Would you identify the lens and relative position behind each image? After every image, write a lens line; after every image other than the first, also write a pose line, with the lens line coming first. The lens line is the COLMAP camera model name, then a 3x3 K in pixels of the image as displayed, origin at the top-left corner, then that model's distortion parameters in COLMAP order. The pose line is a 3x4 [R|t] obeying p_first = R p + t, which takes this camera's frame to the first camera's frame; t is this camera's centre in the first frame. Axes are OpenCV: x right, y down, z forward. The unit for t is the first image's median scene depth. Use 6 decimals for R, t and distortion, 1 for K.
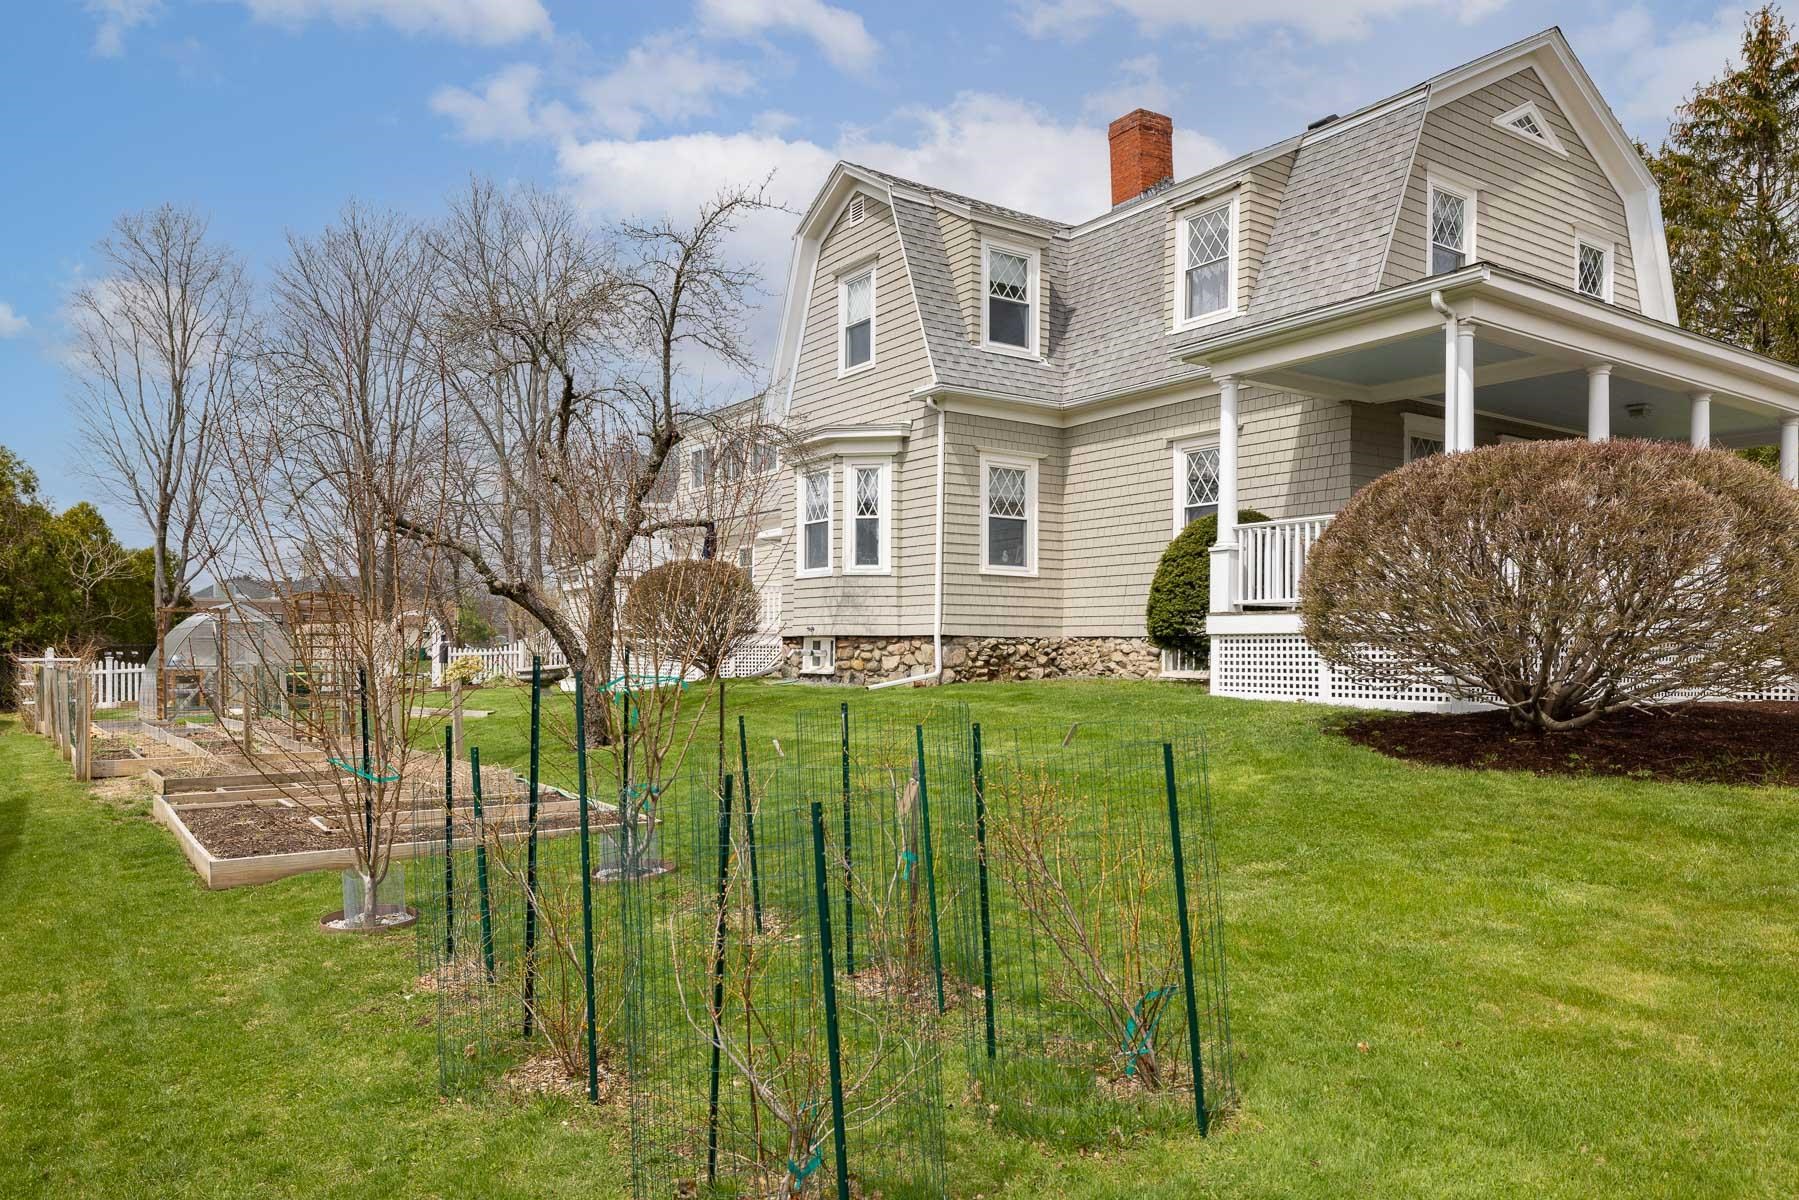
lens RADIAL K [[1241.6, 0, 900.1], [0, 1241.6, 653.9], [0, 0, 1]] dist [-0.001825, -0.002145]
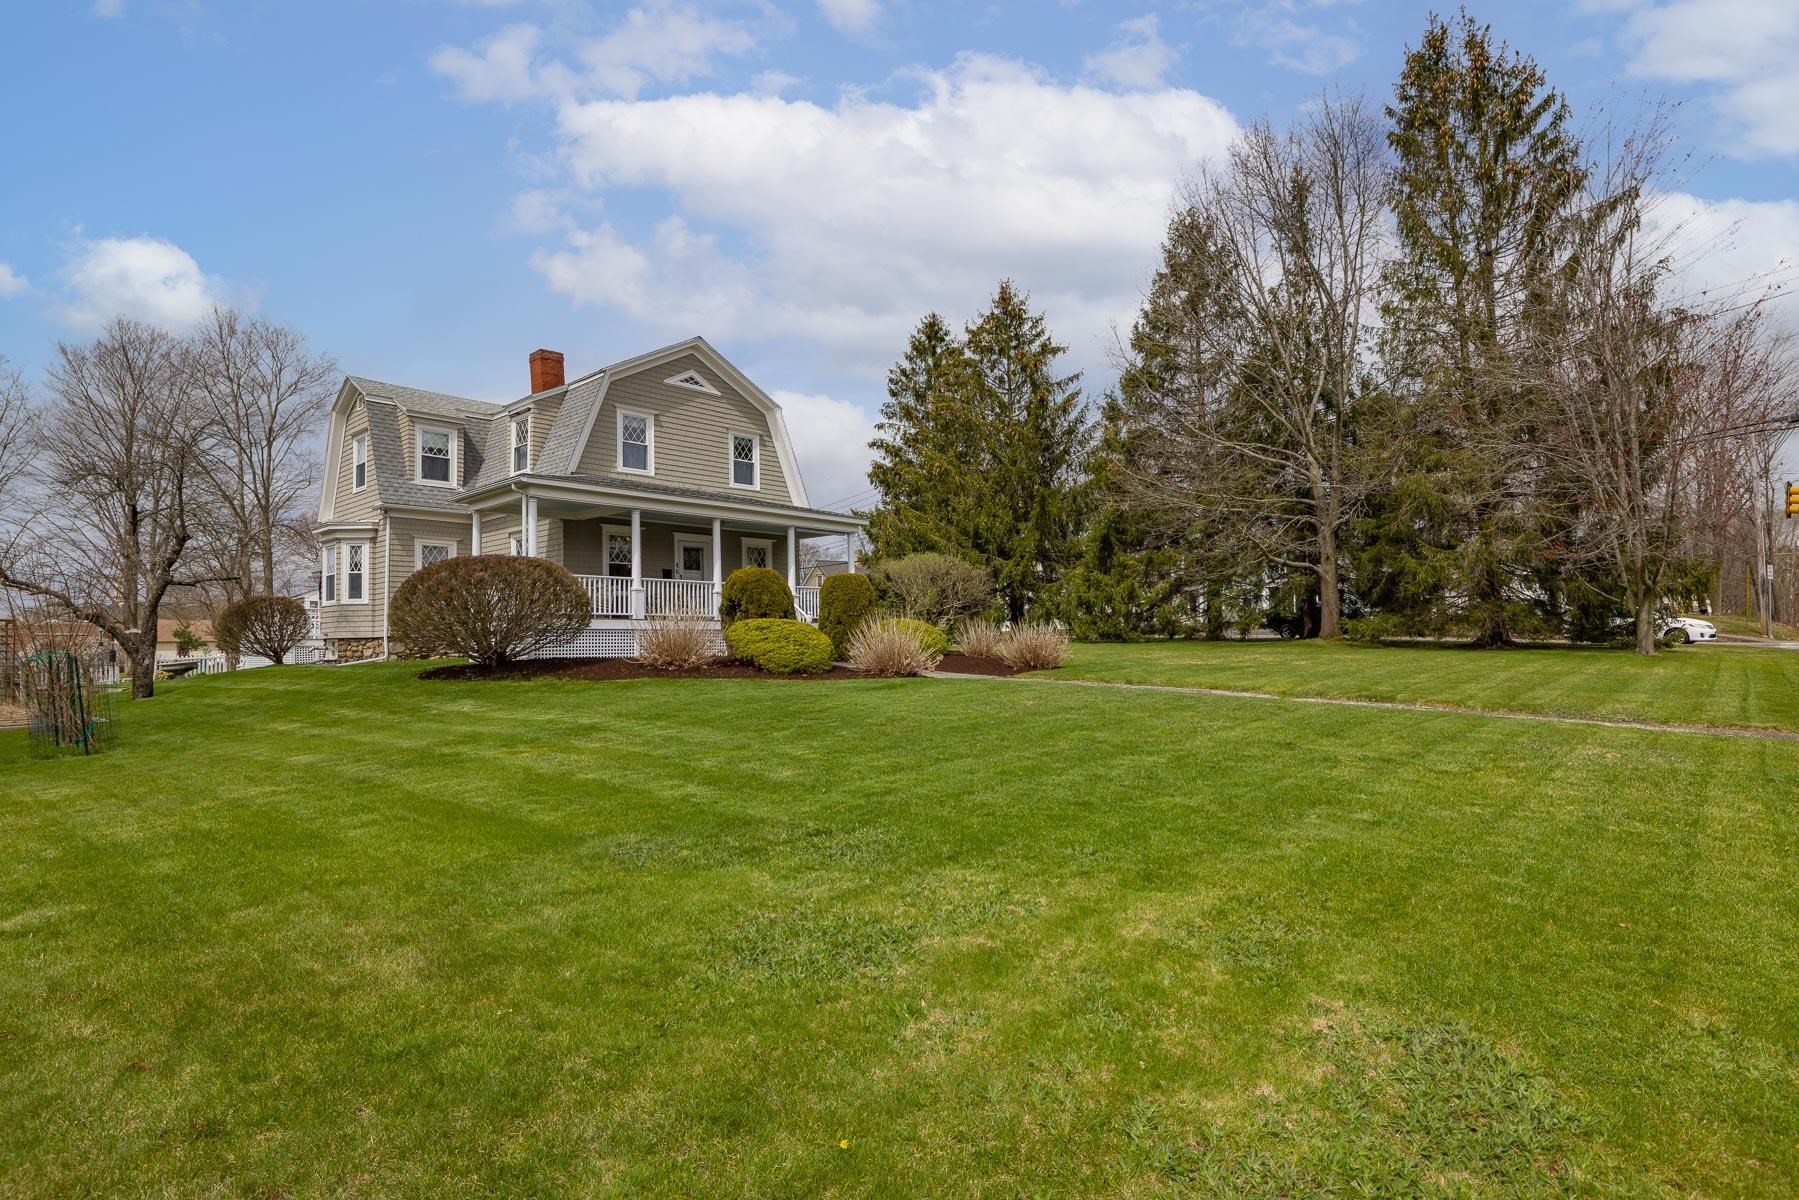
lens RADIAL K [[979.5, 0, 899.5], [0, 979.5, 600.0], [0, 0, 1]] dist [0.001616, -0.000322]
pose [[0.977180, -0.009503, 0.212202, 0.450041], [0.021766, 0.998220, -0.055528, 0.027185], [-0.211297, 0.058879, 0.975647, -0.568008]]
